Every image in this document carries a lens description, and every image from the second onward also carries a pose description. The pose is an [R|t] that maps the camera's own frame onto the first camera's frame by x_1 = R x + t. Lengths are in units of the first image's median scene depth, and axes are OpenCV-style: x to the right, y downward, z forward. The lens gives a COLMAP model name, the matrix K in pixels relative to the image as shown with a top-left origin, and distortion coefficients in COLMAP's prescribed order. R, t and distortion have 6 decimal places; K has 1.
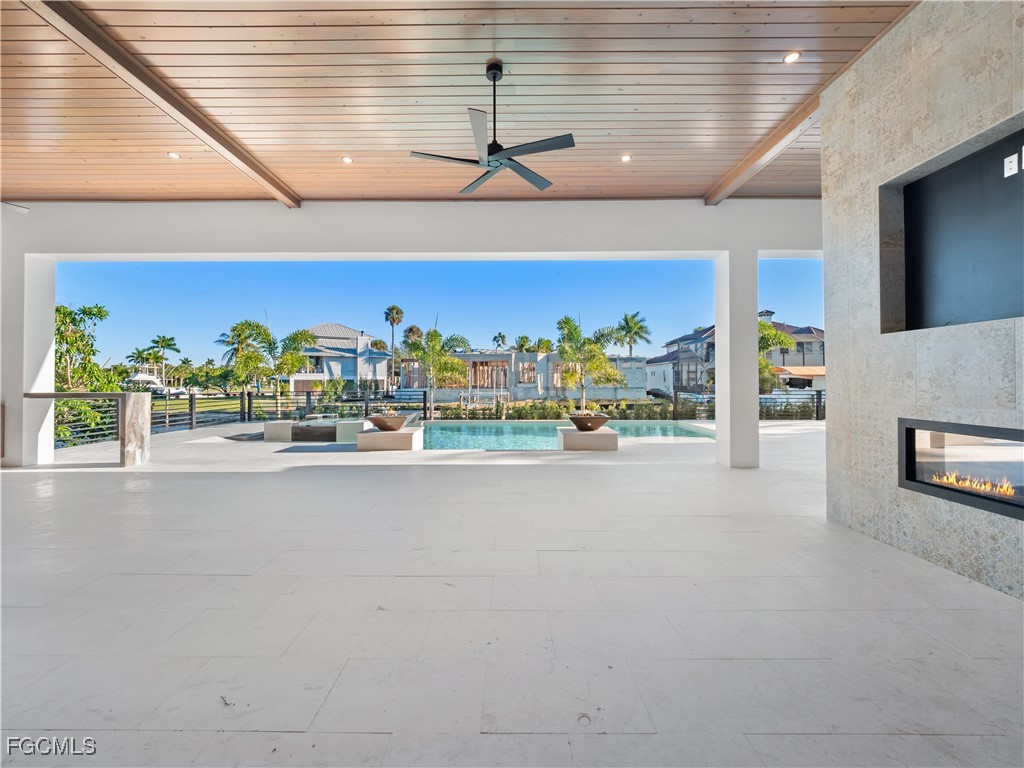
lens RADIAL K [[414.8, 0, 512.0], [0, 414.8, 384.0], [0, 0, 1]] dist [-0.011004, -0.000104]
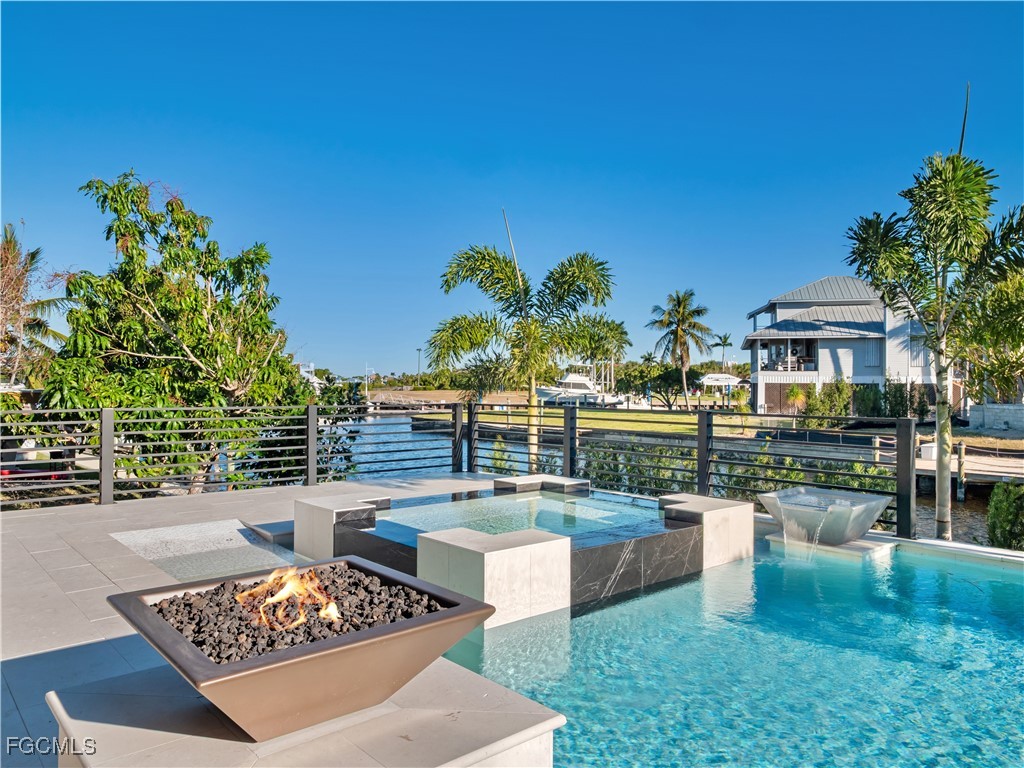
lens RADIAL K [[727.4, 0, 512.0], [0, 727.4, 384.0], [0, 0, 1]] dist [0.001731, 0.000009]
pose [[0.650298, 0.006012, -0.759655, -0.003589], [-0.014343, 0.999888, -0.004365, -0.000166], [0.759544, 0.013735, 0.650311, 0.099226]]
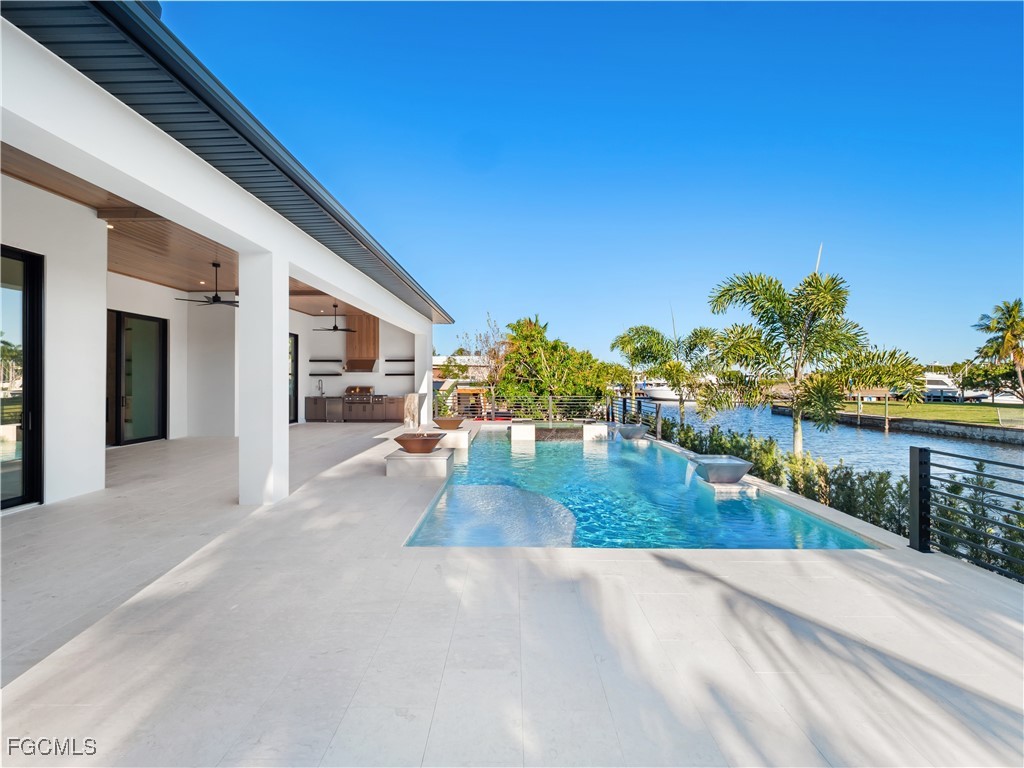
lens RADIAL K [[489.0, 0, 512.0], [0, 489.0, 384.0], [0, 0, 1]] dist [-0.001886, -0.000459]
pose [[-0.002283, 0.012023, -0.999925, 0.150904], [-0.007798, 0.999897, 0.012040, -0.007070], [0.999967, 0.007825, -0.002189, 0.131940]]
